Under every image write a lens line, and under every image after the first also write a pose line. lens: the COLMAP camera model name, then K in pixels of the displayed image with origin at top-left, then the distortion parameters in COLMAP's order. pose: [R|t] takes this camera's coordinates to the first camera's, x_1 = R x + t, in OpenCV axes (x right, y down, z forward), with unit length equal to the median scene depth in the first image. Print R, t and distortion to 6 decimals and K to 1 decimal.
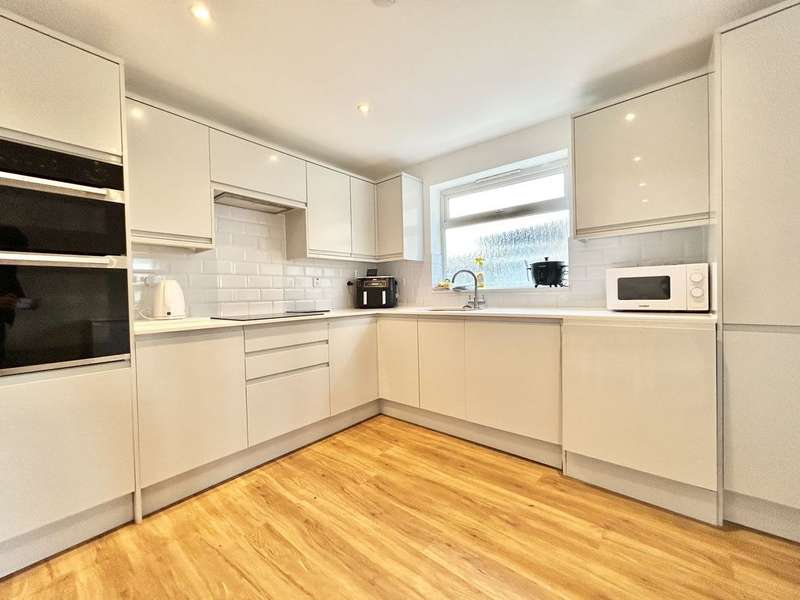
lens RADIAL K [[323.1, 0, 397.5], [0, 323.1, 298.5], [0, 0, 1]] dist [-0.000510, 0.000682]
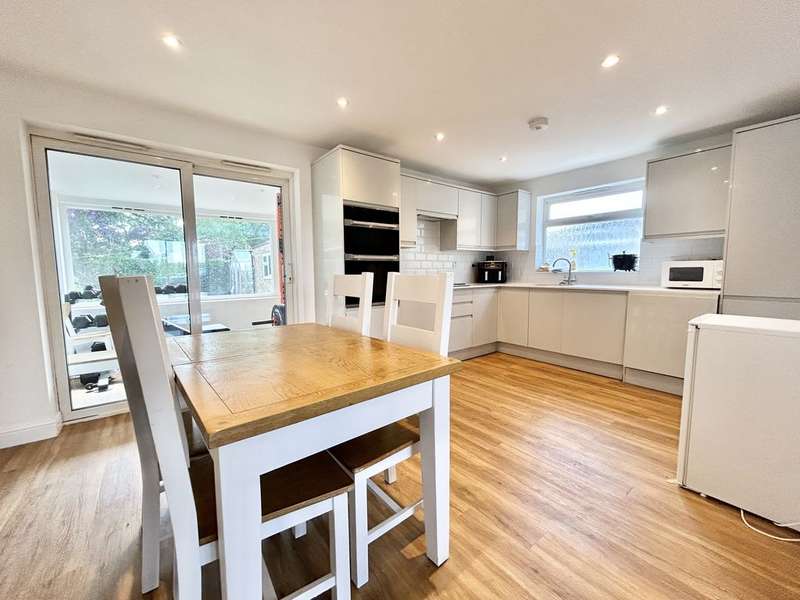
lens RADIAL K [[323.1, 0, 397.9], [0, 323.1, 298.5], [0, 0, 1]] dist [-0.000510, 0.000682]
pose [[0.979118, 0.034328, -0.200374, -0.330765], [-0.019218, 0.996856, 0.076875, -0.006616], [0.202383, -0.071419, 0.976699, -0.890612]]
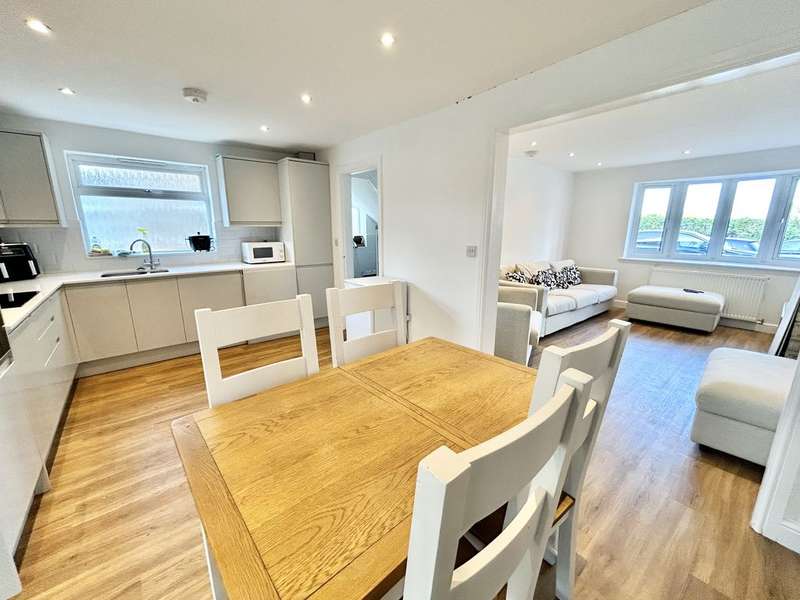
lens RADIAL K [[323.1, 0, 396.4], [0, 323.1, 299.1], [0, 0, 1]] dist [-0.000510, 0.000682]
pose [[0.184791, -0.192530, 0.963735, -1.268075], [0.012251, 0.980998, 0.193630, -0.136907], [-0.982701, -0.023974, 0.183638, -0.322481]]
